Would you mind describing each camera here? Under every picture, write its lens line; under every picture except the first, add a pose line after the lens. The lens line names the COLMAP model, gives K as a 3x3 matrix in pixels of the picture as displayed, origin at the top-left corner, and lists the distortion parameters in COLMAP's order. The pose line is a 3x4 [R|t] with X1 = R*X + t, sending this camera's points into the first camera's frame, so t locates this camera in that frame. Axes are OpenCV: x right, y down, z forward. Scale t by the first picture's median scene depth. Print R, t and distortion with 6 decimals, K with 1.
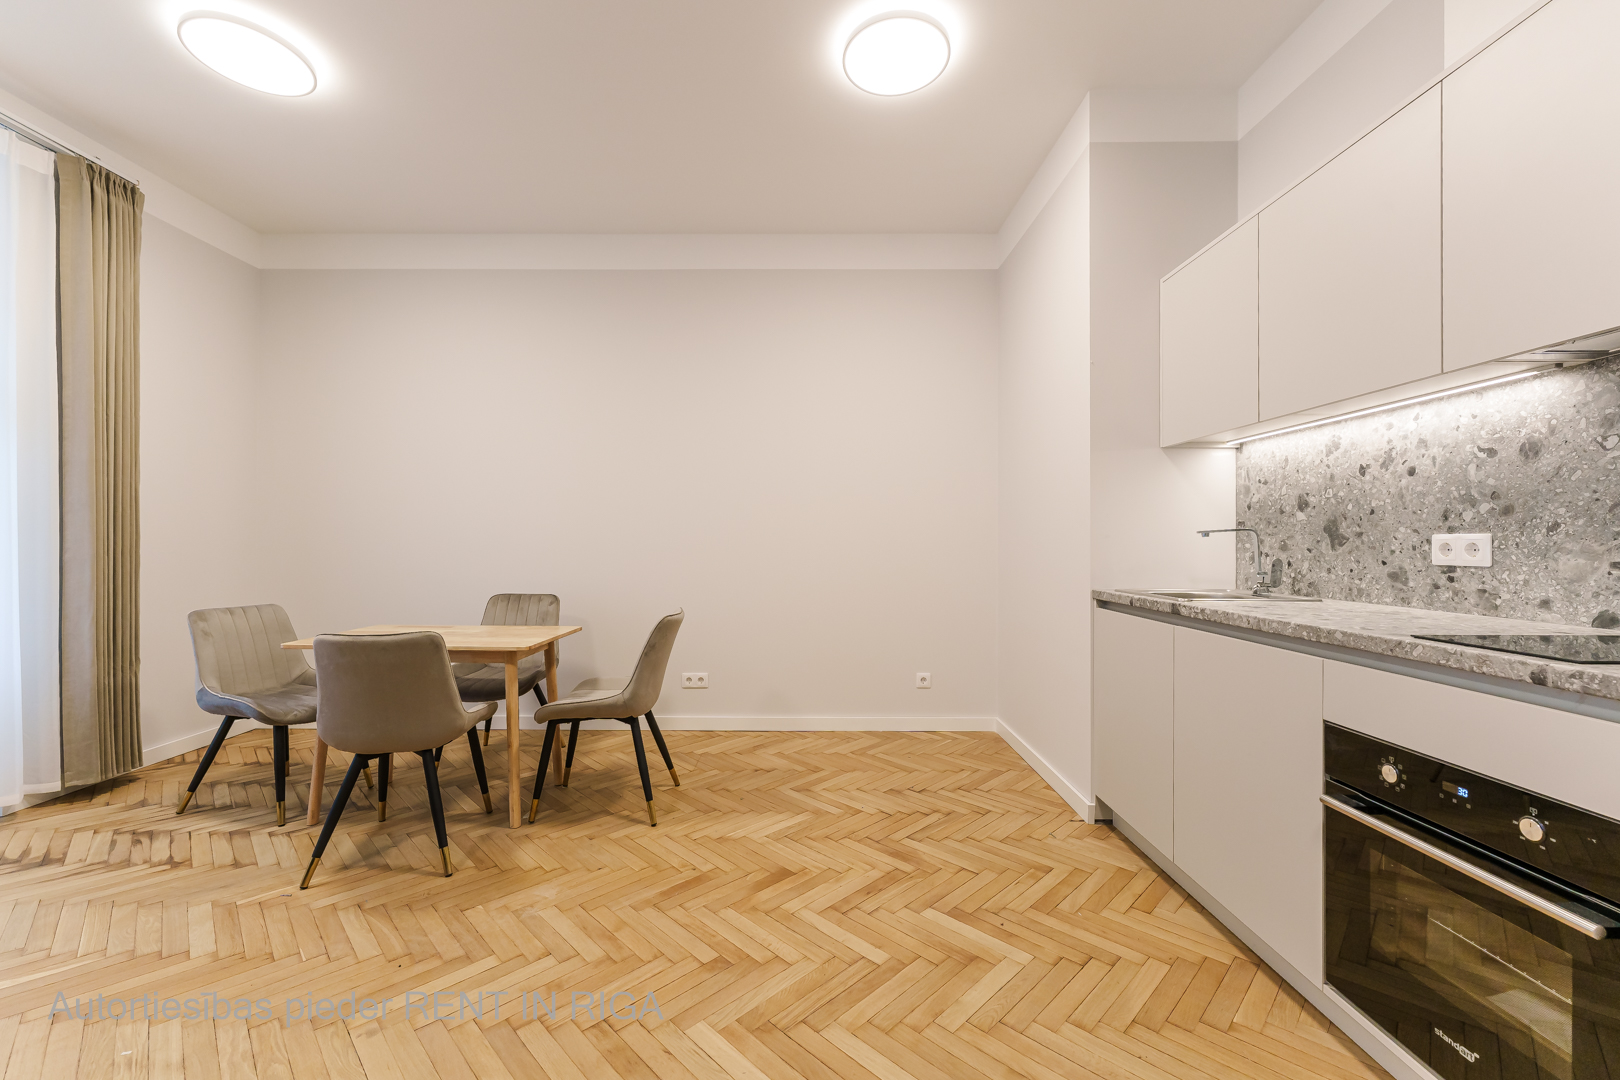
lens RADIAL K [[661.3, 0, 810.0], [0, 661.3, 540.0], [0, 0, 1]] dist [-0.000276, -0.000052]
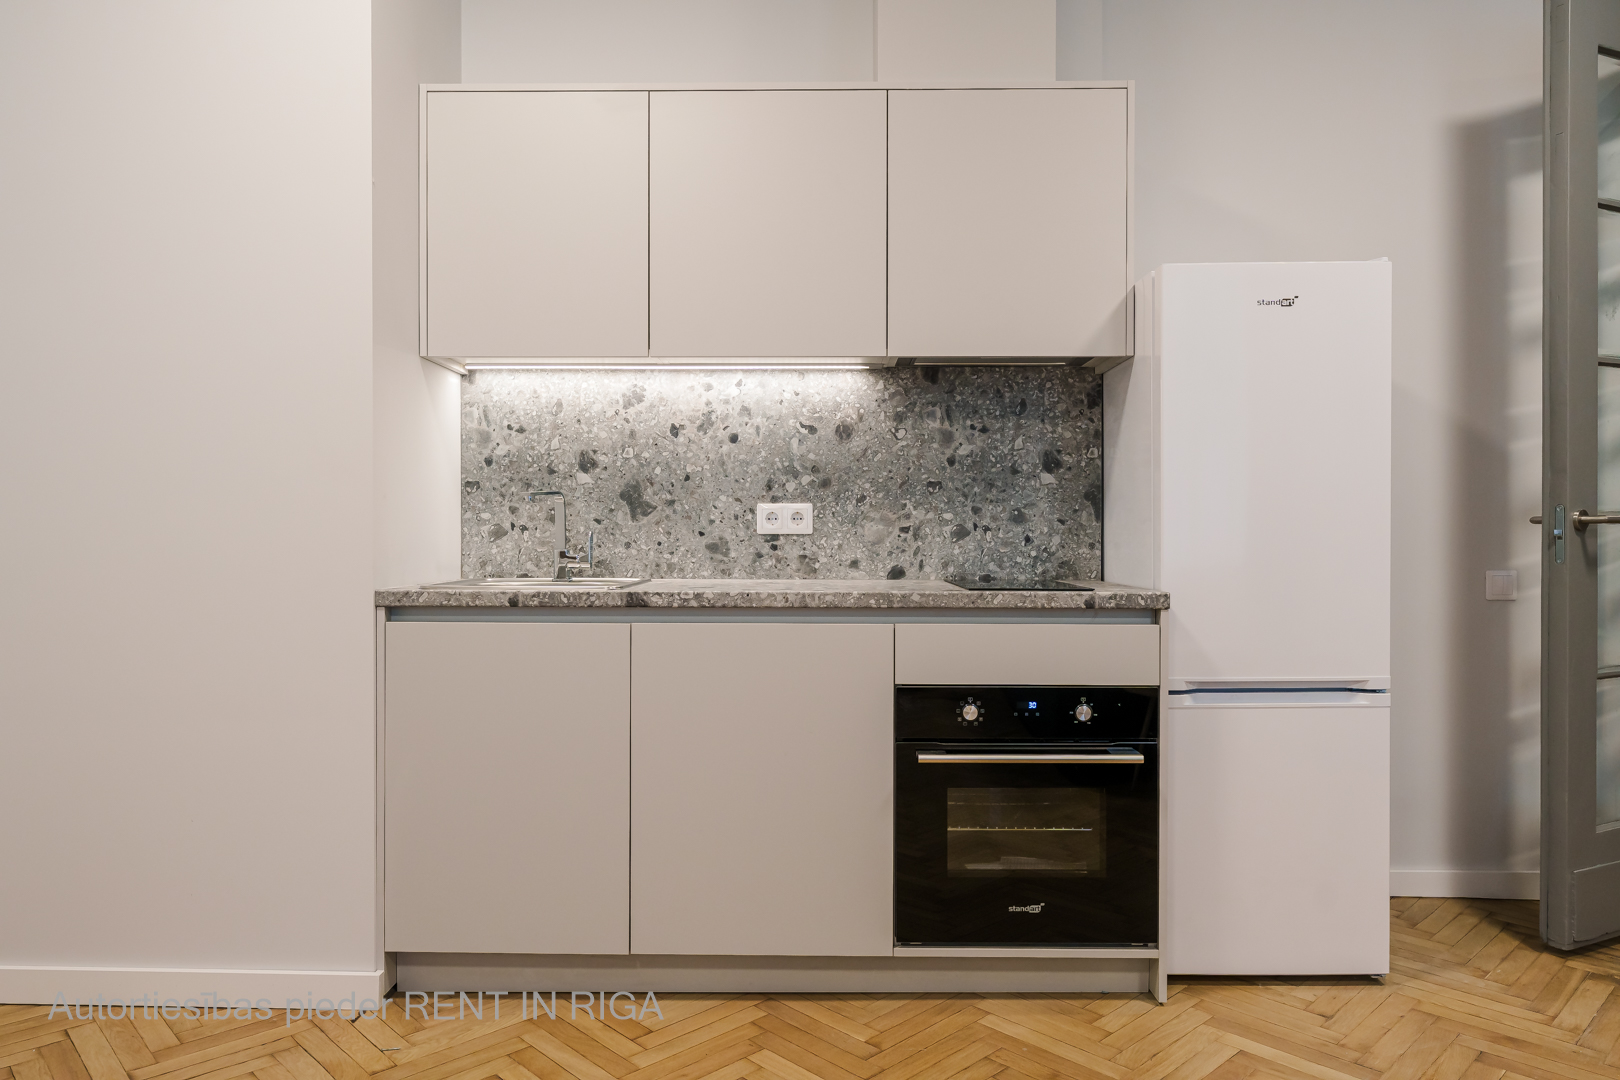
lens RADIAL K [[1067.5, 0, 810.0], [0, 1067.5, 540.0], [0, 0, 1]] dist [-0.000606, -0.000092]
pose [[0.015635, -0.008272, 0.999844, -0.633195], [-0.005396, 0.999951, 0.008357, 0.030597], [-0.999863, -0.005526, 0.015589, 0.835418]]
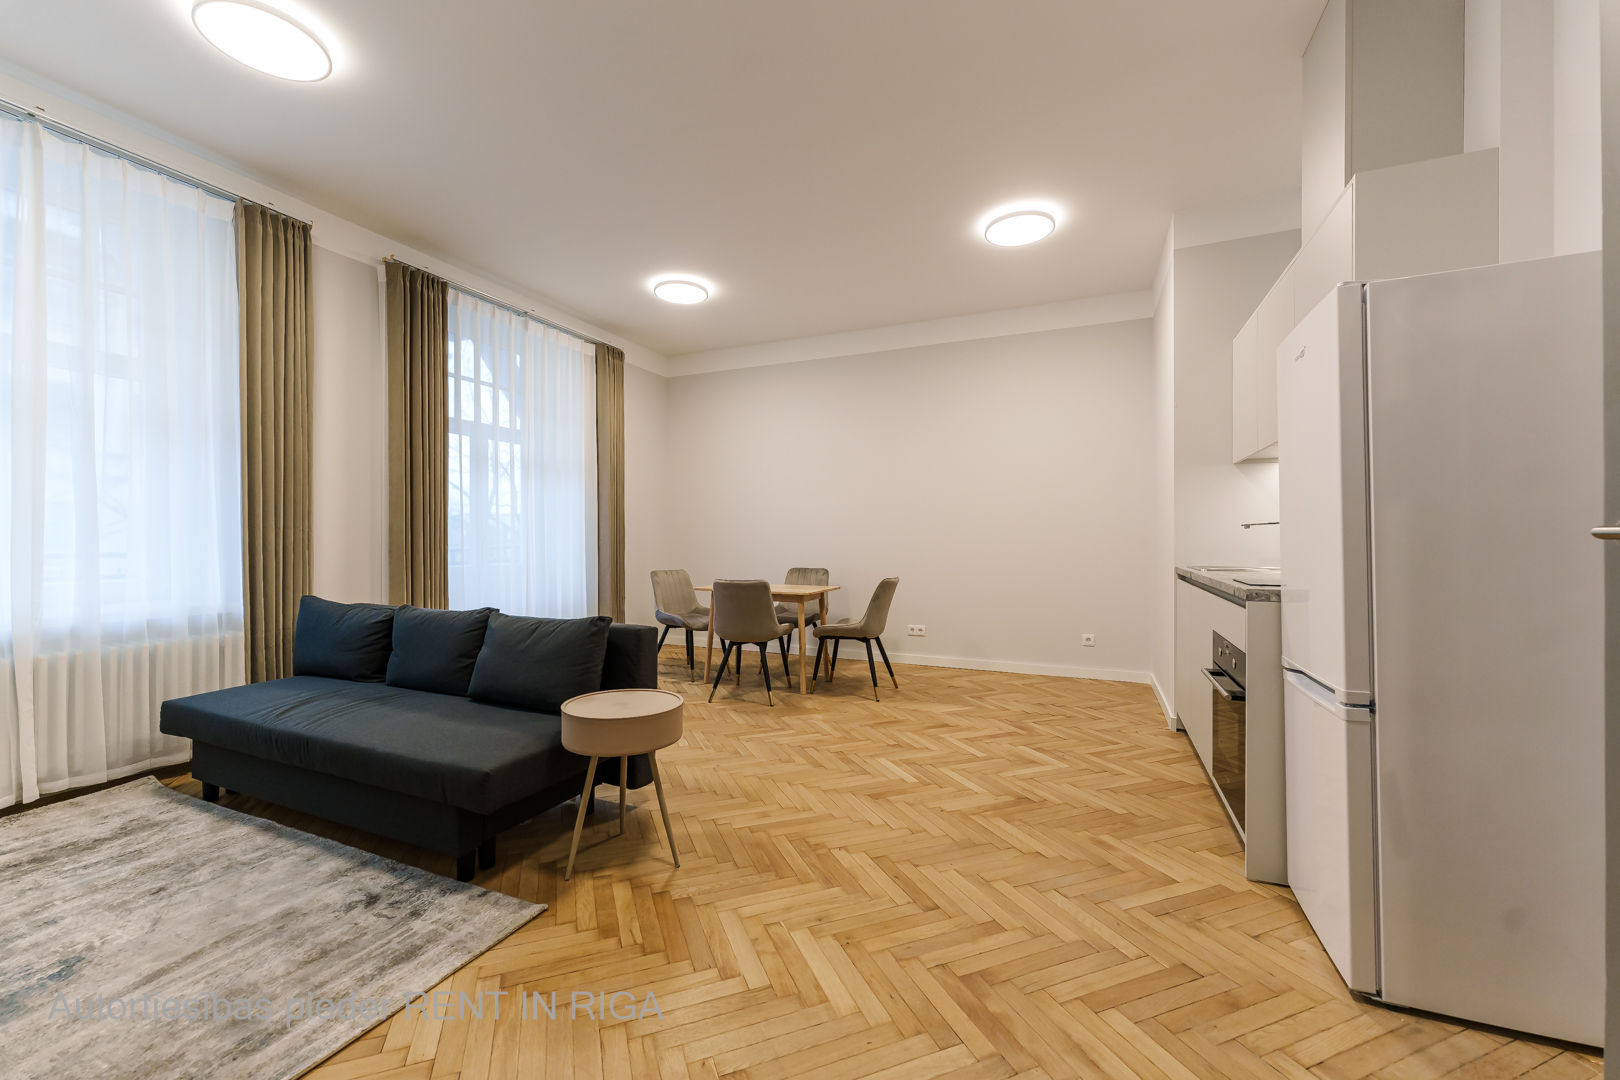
lens RADIAL K [[661.3, 0, 810.0], [0, 661.3, 540.0], [0, 0, 1]] dist [-0.000276, -0.000052]
pose [[0.916927, -0.001657, -0.399052, 0.371781], [0.003592, 0.999985, 0.004102, 0.013565], [0.399039, -0.005194, 0.916919, -0.821961]]
